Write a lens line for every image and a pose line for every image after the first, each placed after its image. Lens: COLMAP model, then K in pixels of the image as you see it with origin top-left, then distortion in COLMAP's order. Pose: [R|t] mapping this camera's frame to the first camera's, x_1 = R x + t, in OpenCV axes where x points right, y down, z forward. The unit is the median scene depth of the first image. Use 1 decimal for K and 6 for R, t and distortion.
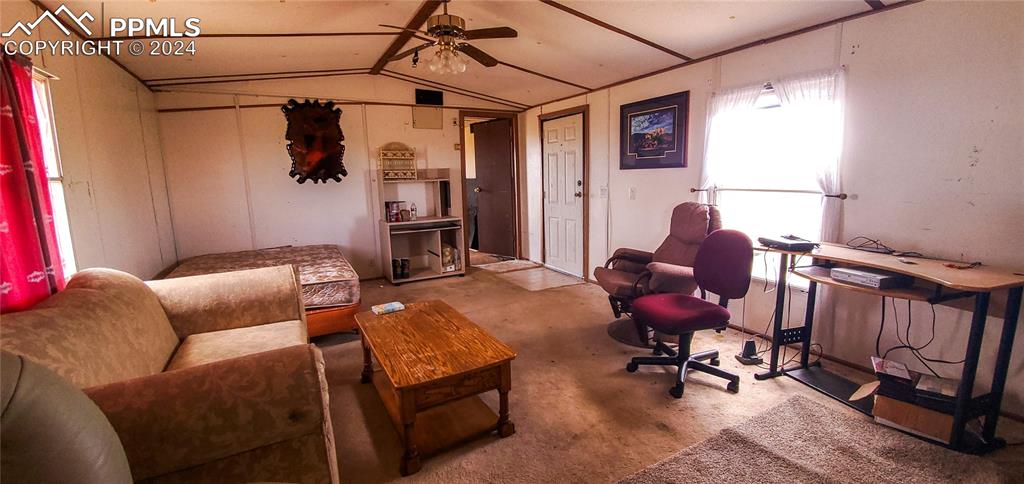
lens RADIAL K [[406.7, 0, 510.5], [0, 406.7, 241.8], [0, 0, 1]] dist [-0.002220, -0.000097]
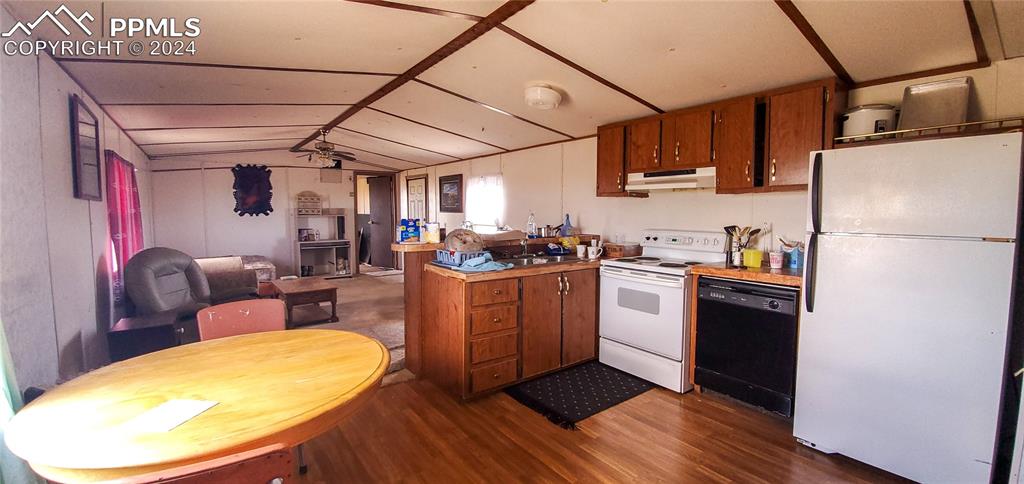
lens RADIAL K [[406.7, 0, 513.9], [0, 406.7, 239.3], [0, 0, 1]] dist [-0.002220, -0.000097]
pose [[0.989093, 0.013699, 0.146651, 0.281245], [-0.000492, 0.995967, -0.089718, 0.081789], [-0.147288, 0.088667, 0.985111, -0.655582]]
